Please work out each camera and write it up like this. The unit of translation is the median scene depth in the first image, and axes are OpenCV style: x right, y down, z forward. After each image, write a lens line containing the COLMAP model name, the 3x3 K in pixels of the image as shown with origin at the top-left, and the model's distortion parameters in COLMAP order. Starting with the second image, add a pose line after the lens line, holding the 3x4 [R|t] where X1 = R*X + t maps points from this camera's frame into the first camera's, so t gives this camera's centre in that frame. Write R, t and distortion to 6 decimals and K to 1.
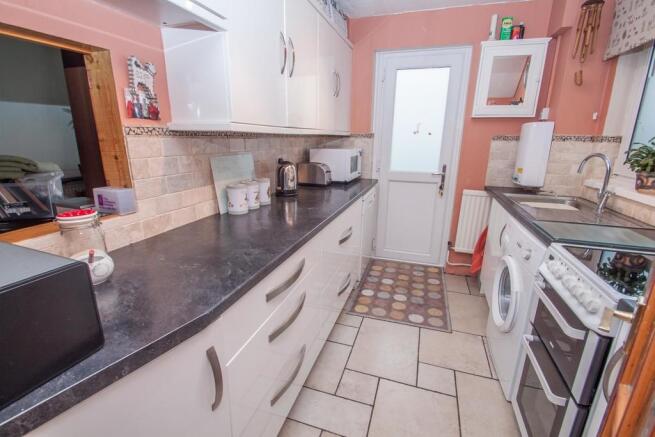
lens RADIAL K [[300.1, 0, 324.4], [0, 300.1, 219.8], [0, 0, 1]] dist [-0.003205, -0.009421]
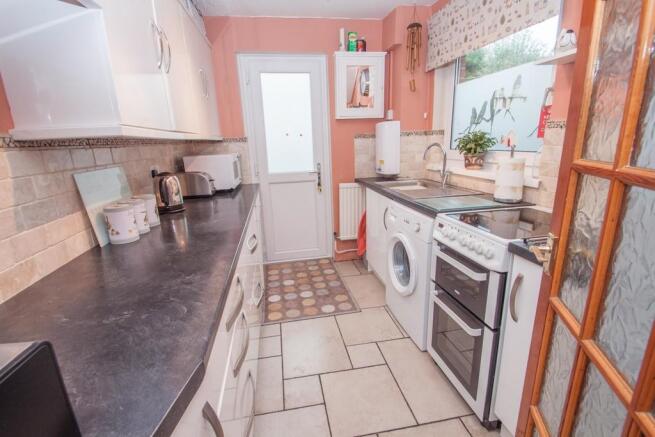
lens RADIAL K [[300.1, 0, 327.5], [0, 300.1, 219.4], [0, 0, 1]] dist [-0.003205, -0.009421]
pose [[0.880732, -0.162972, 0.444693, -0.124755], [0.170459, 0.985087, 0.023417, -0.005447], [-0.441877, 0.055178, 0.895377, 0.044067]]
